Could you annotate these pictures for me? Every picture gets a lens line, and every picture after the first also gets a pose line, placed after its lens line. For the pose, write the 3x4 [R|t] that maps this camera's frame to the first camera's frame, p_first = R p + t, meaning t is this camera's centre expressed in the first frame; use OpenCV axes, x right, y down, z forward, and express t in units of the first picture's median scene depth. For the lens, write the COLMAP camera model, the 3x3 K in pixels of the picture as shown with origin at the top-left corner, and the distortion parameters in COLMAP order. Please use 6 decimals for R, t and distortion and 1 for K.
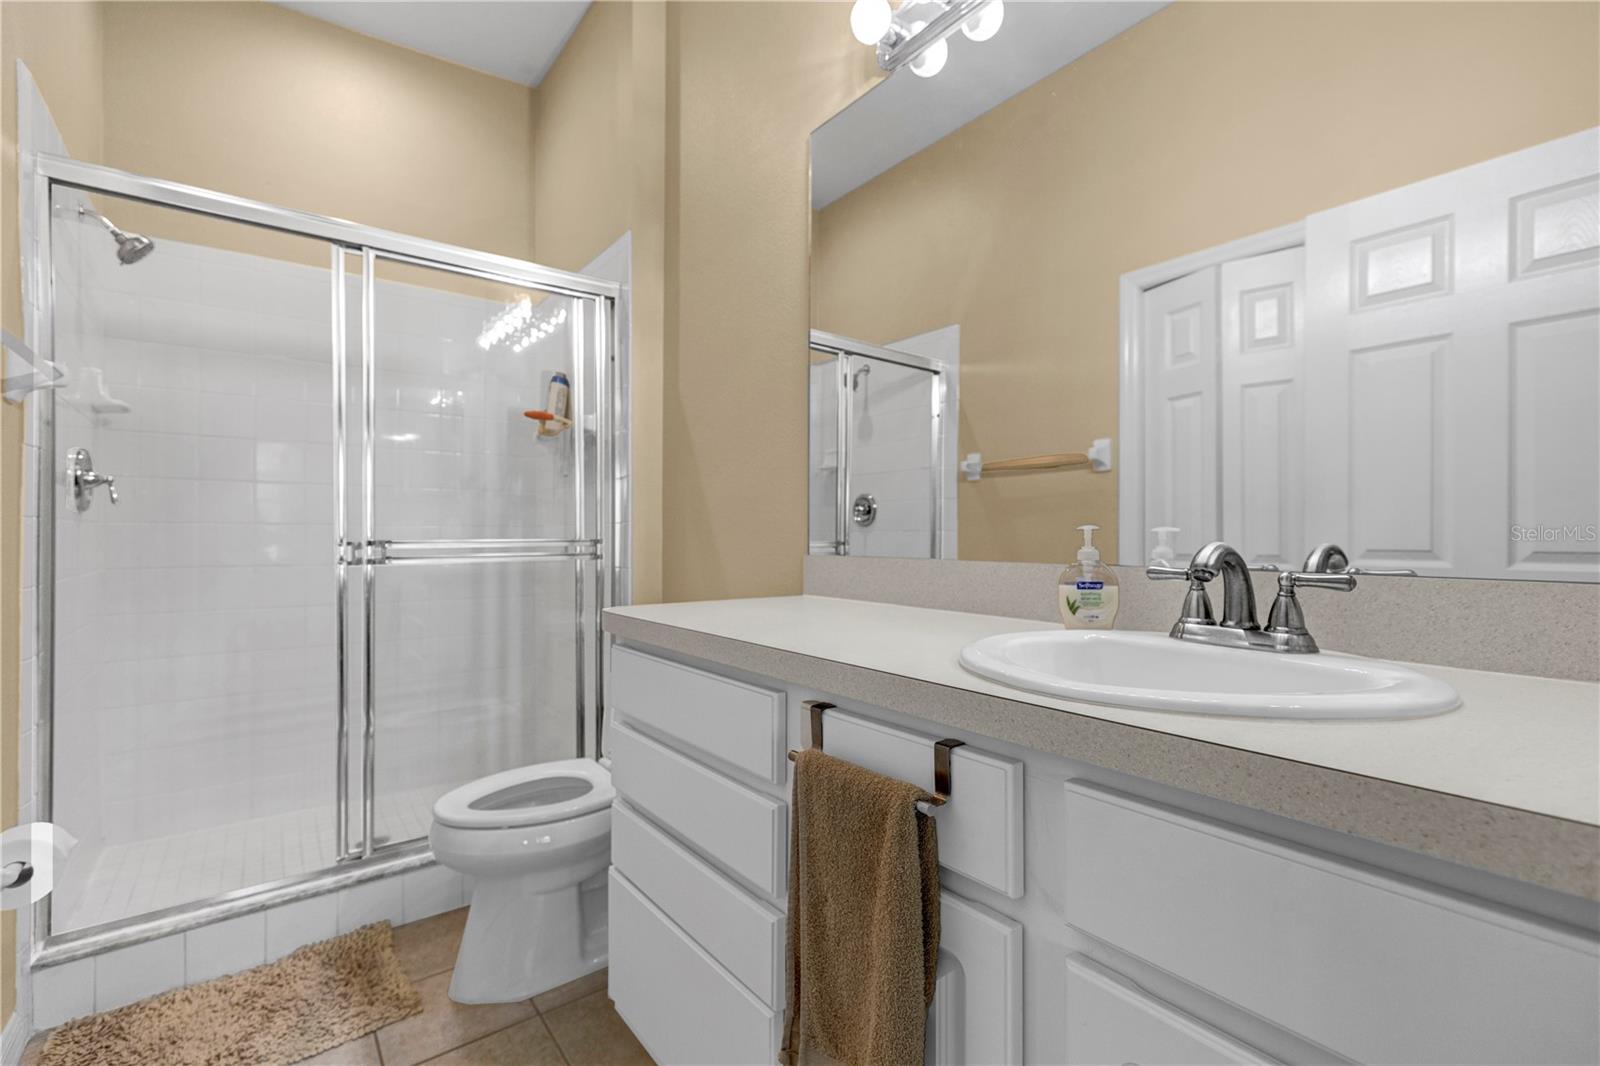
lens RADIAL K [[741.4, 0, 794.0], [0, 741.4, 528.0], [0, 0, 1]] dist [0.008798, -0.000371]
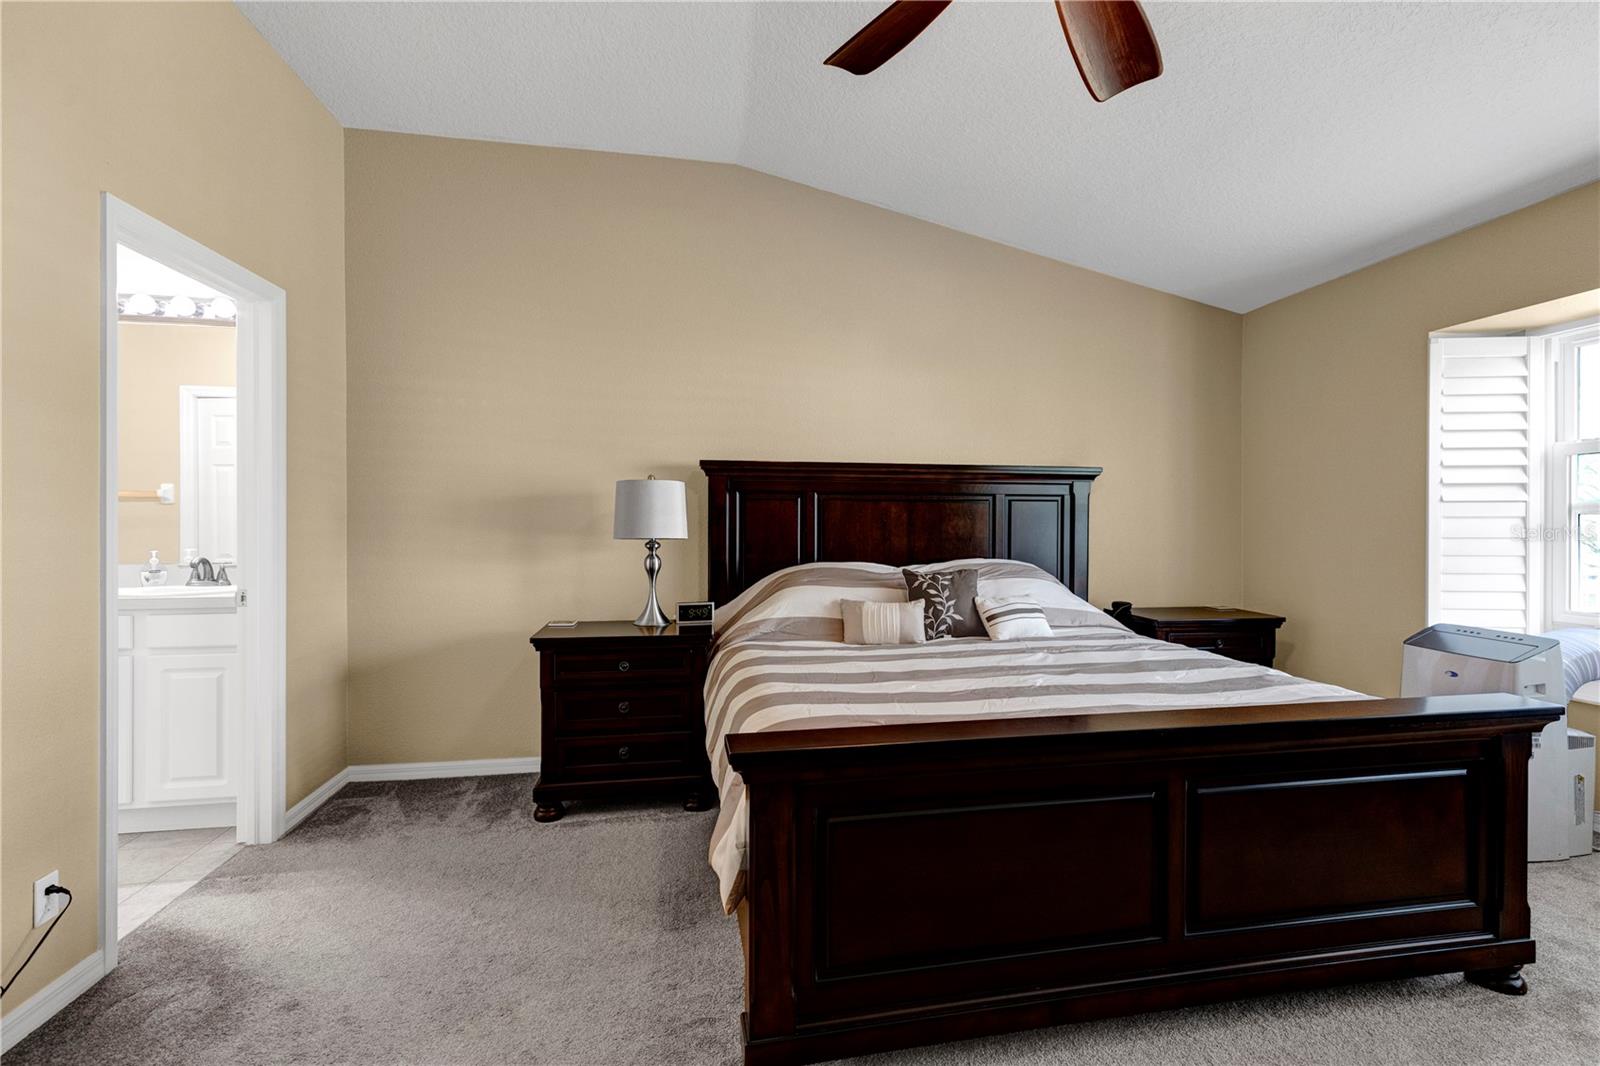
lens RADIAL K [[741.4, 0, 805.1], [0, 741.4, 521.3], [0, 0, 1]] dist [0.008798, -0.000371]
pose [[0.462834, -0.002988, 0.886440, -1.028104], [-0.003852, 0.999978, 0.005382, -0.147218], [-0.886436, -0.005905, 0.462813, -2.648047]]
